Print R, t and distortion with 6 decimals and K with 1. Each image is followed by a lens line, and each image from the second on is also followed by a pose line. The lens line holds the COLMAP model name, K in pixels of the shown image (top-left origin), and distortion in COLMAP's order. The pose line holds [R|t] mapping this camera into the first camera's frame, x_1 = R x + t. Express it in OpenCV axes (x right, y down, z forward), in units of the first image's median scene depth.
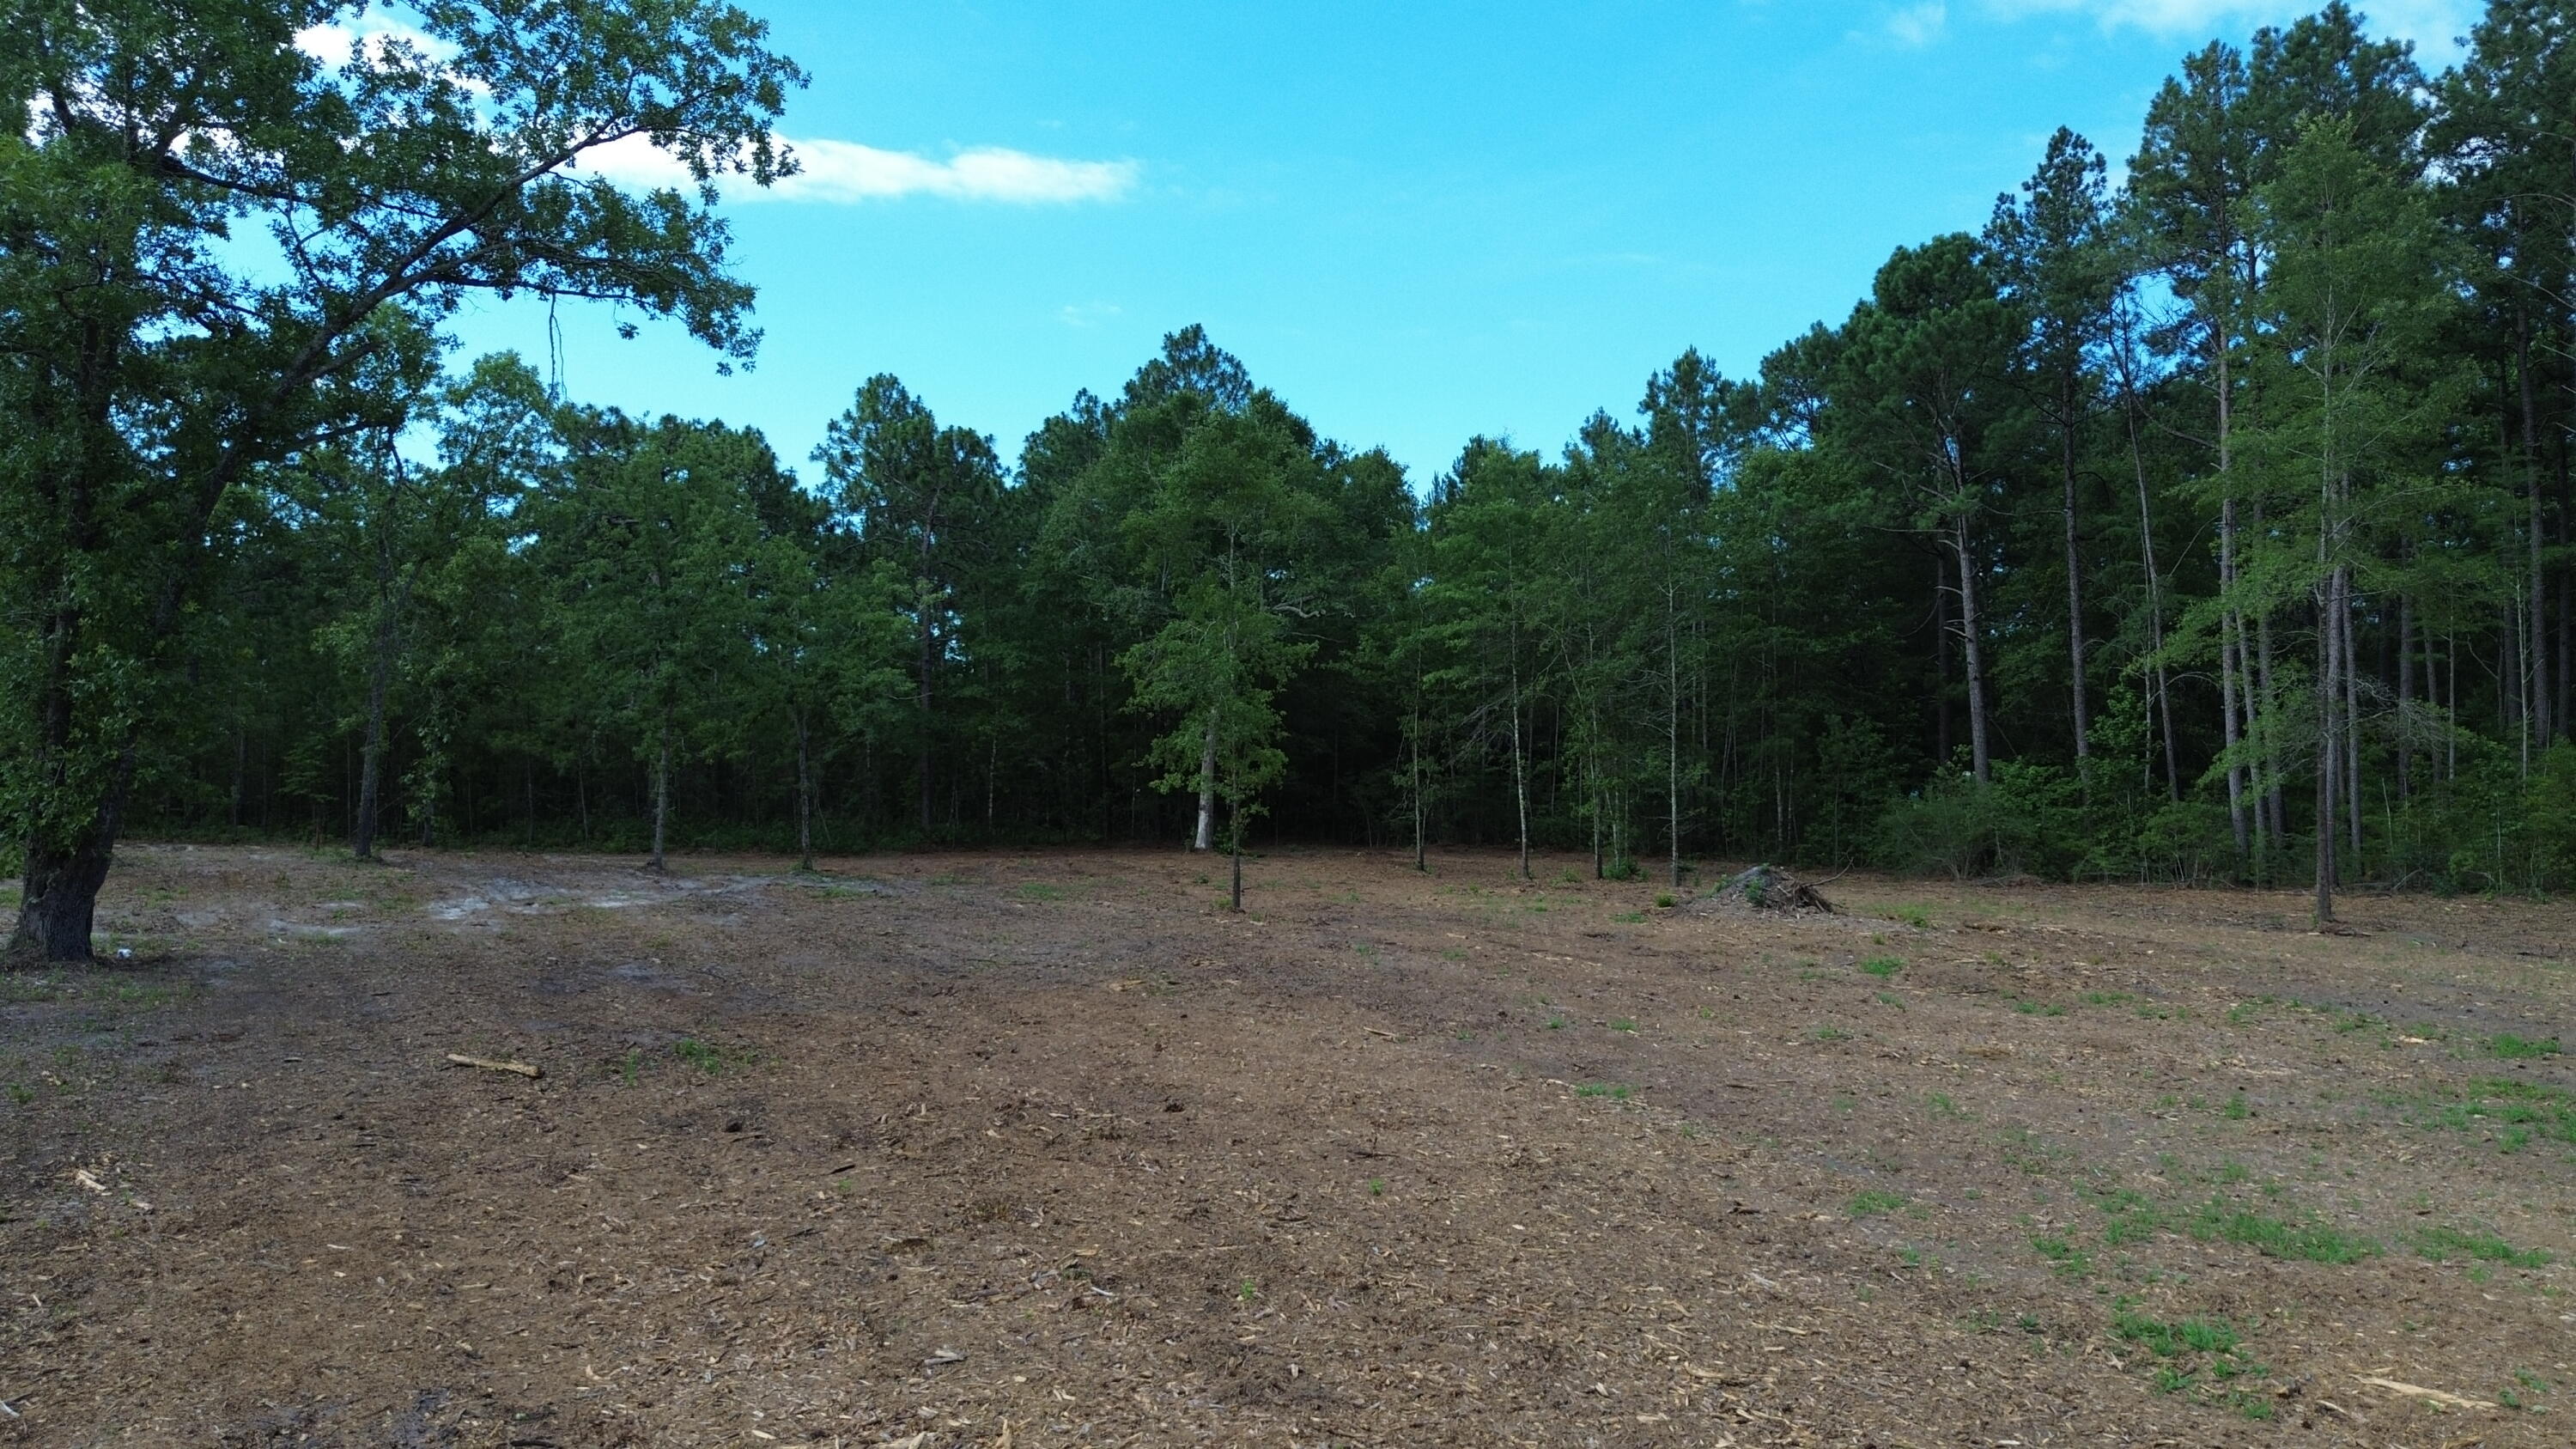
lens RADIAL K [[1793.1, 0, 1288.5], [0, 1793.1, 731.3], [0, 0, 1]] dist [0.003917, -0.007382]
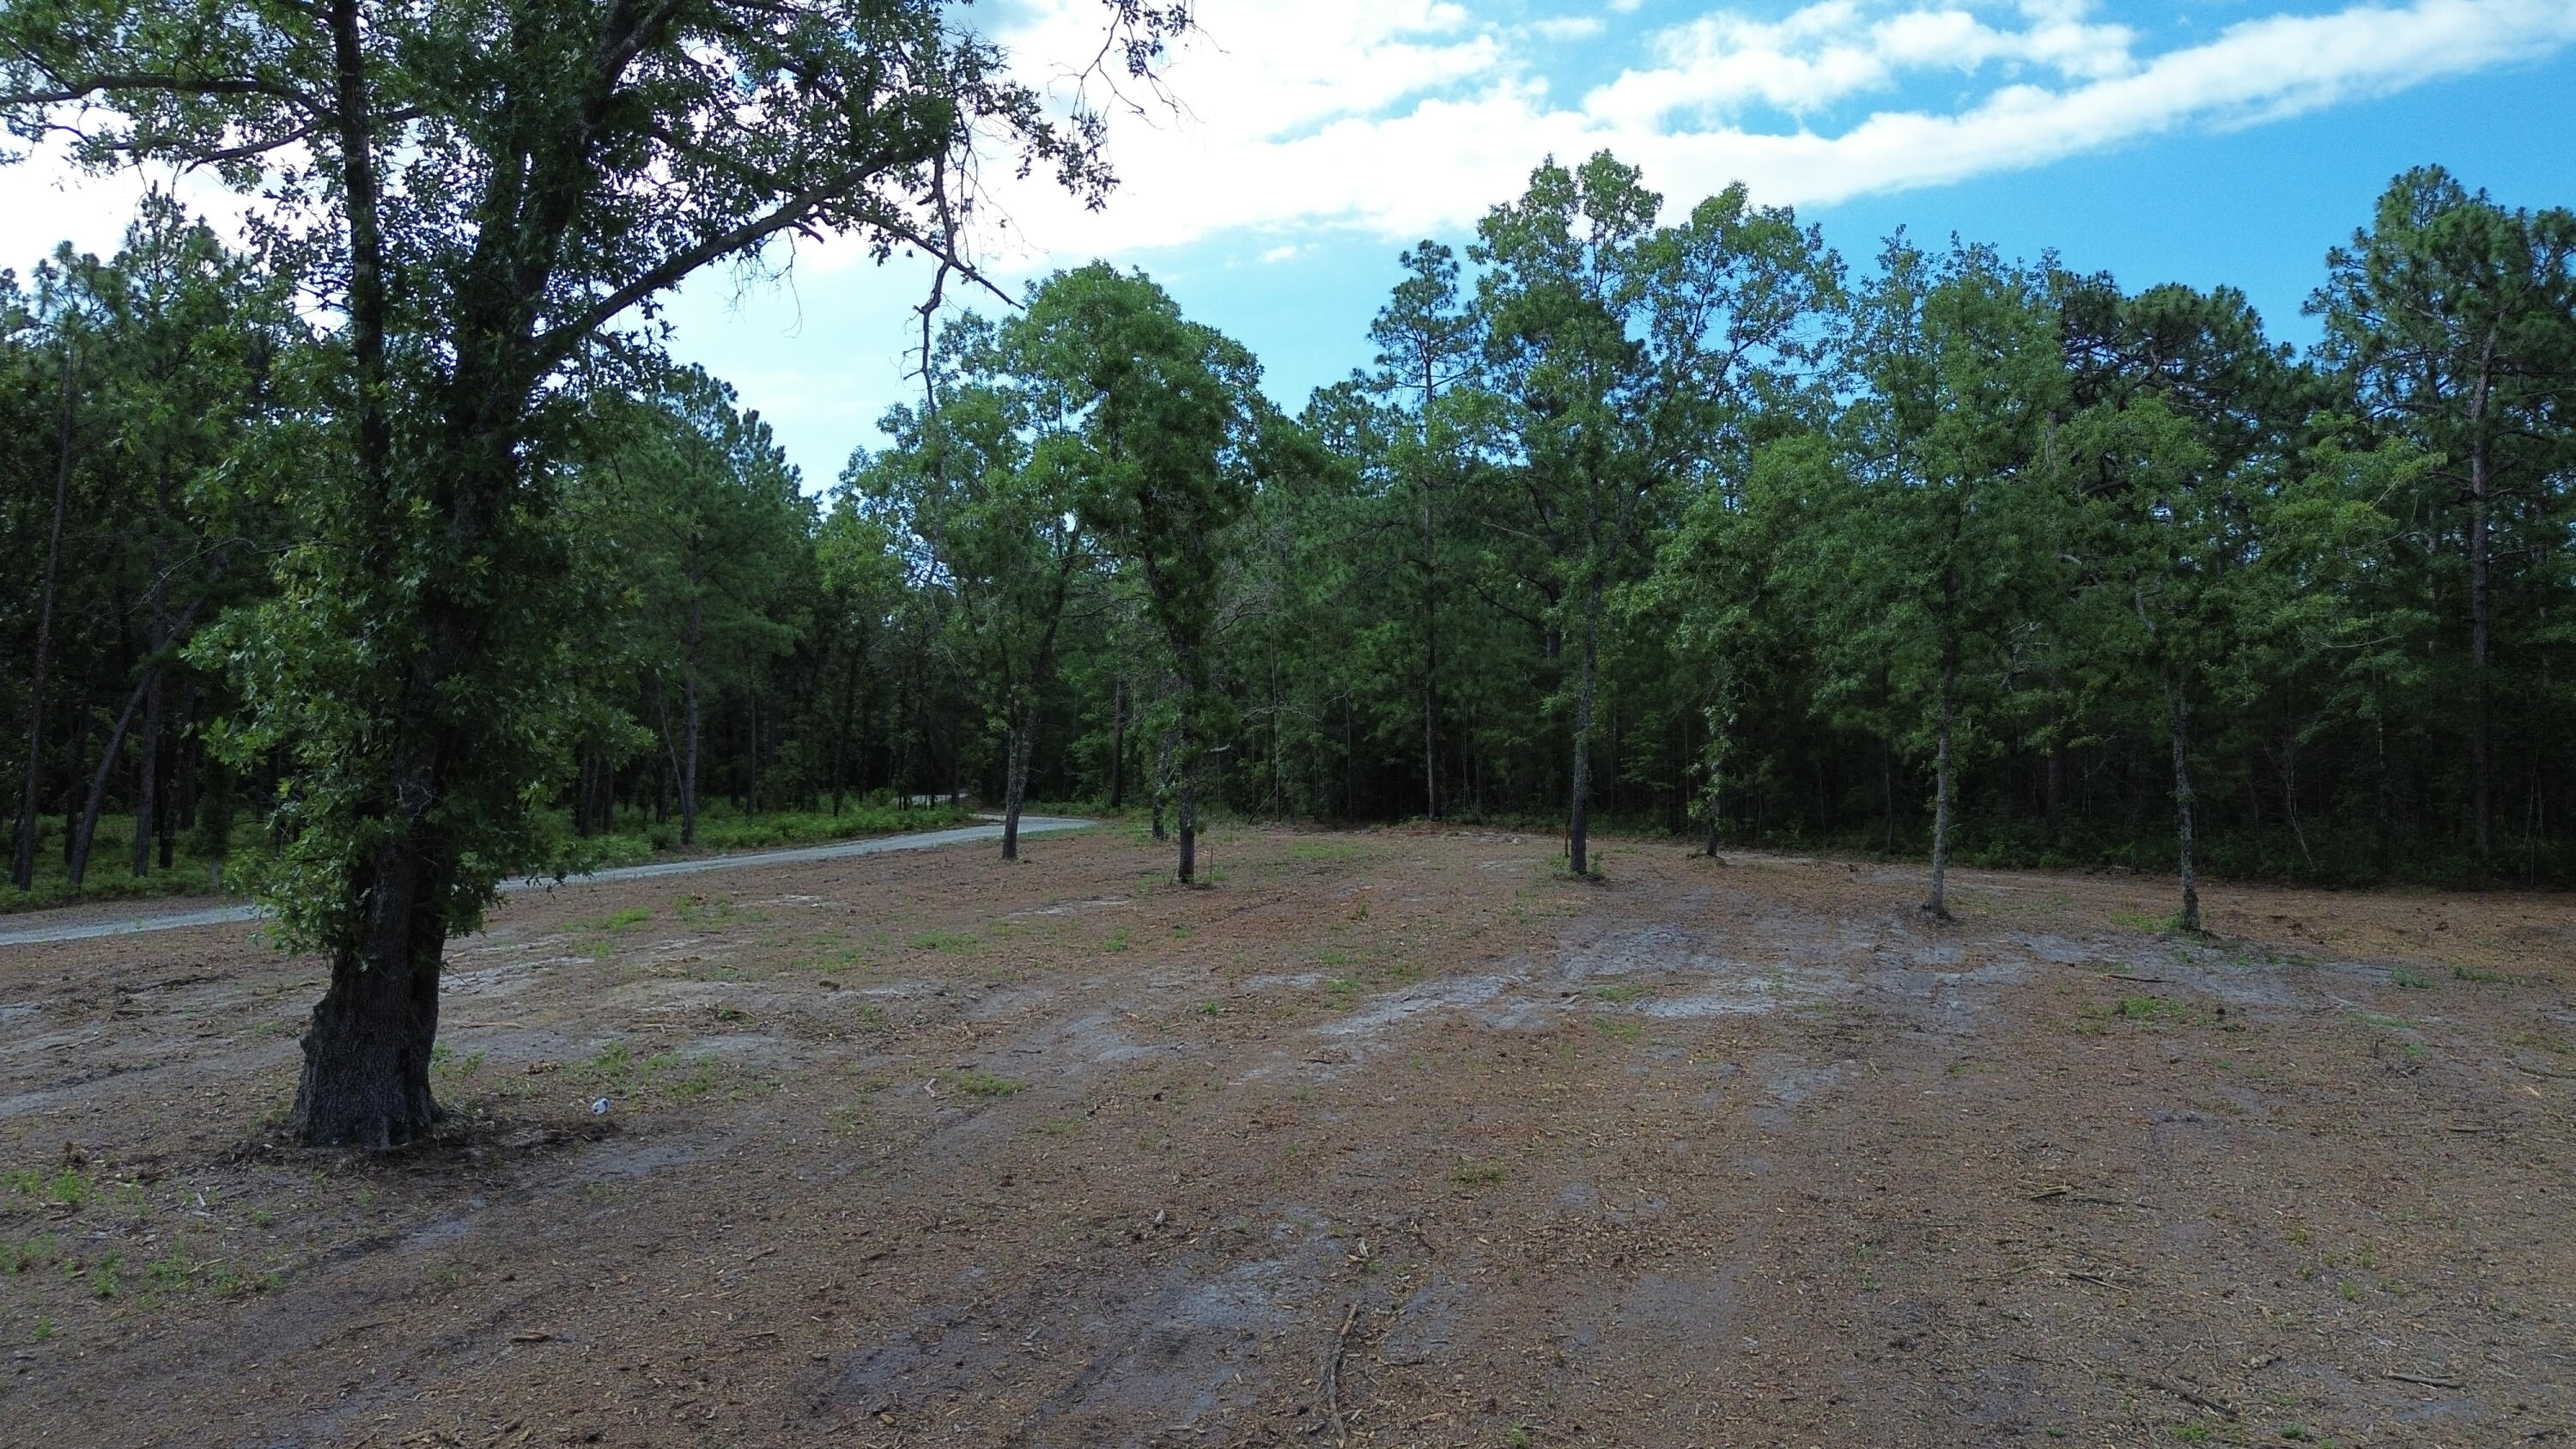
lens RADIAL K [[1793.1, 0, 1291.3], [0, 1793.1, 730.7], [0, 0, 1]] dist [0.003917, -0.007382]
pose [[0.668516, -0.000884, -0.743698, -0.010783], [0.014589, 0.999822, 0.011926, -0.002476], [0.743555, -0.018823, 0.668410, 0.271554]]
